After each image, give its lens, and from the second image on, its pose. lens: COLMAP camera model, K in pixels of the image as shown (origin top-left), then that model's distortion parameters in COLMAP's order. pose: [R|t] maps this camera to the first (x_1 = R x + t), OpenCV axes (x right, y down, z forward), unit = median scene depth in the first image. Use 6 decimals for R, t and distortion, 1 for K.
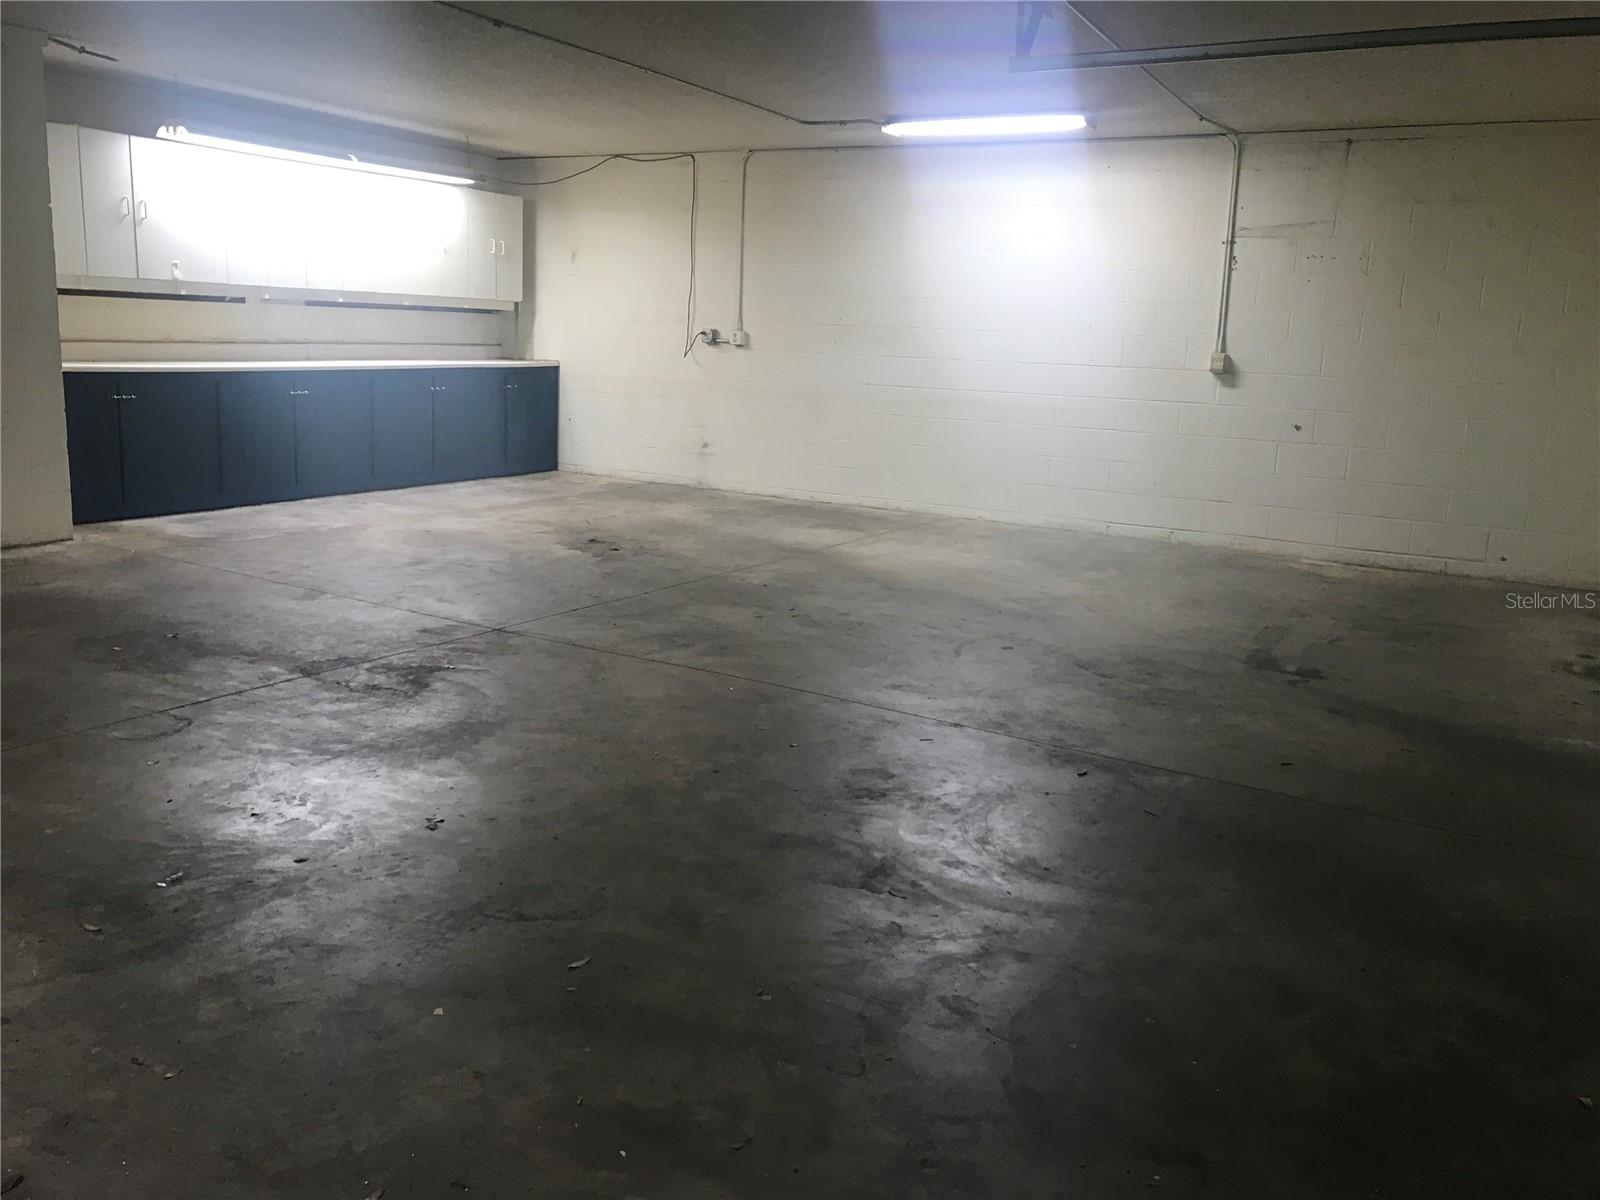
lens RADIAL K [[1328.6, 0, 800.0], [0, 1328.6, 600.0], [0, 0, 1]] dist [-0.000435, -0.000874]
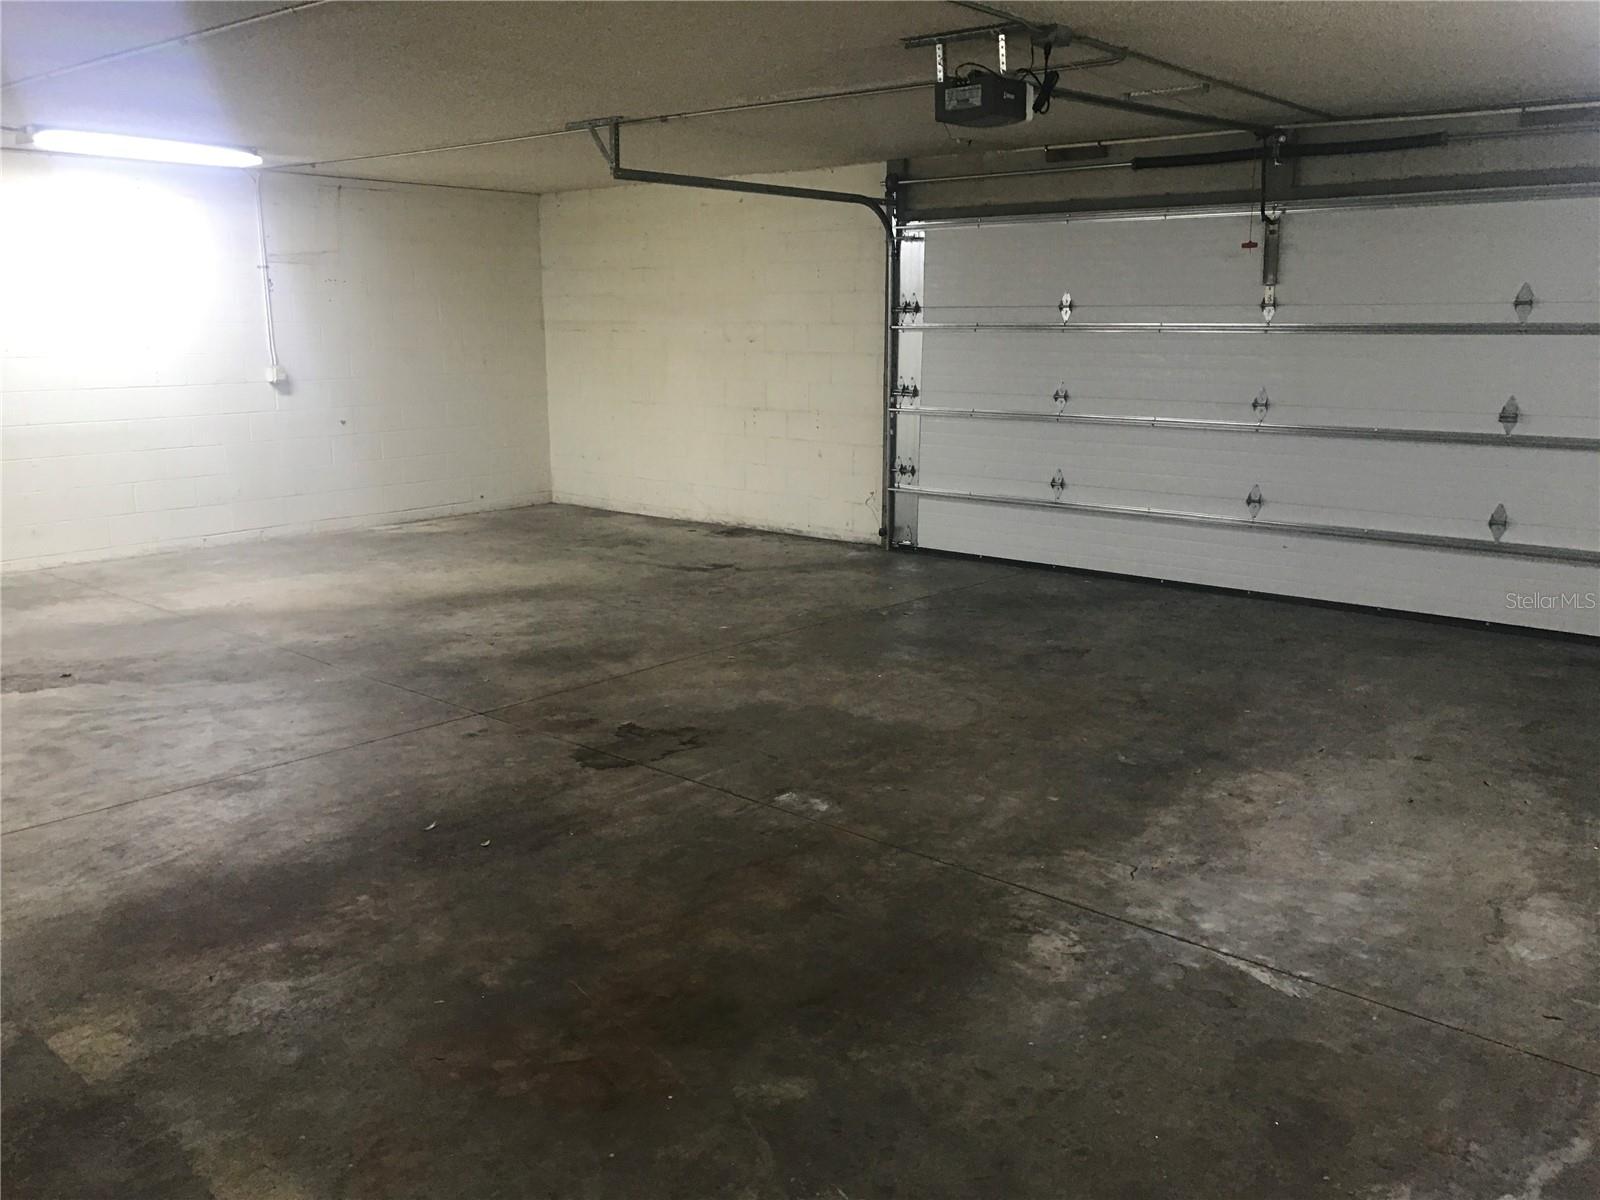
lens RADIAL K [[1328.6, 0, 800.0], [0, 1328.6, 600.0], [0, 0, 1]] dist [-0.000435, -0.000874]
pose [[0.162354, -0.245677, 0.955659, -0.788048], [0.201289, 0.956389, 0.211668, -0.154653], [-0.965983, 0.157999, 0.204726, 0.397410]]
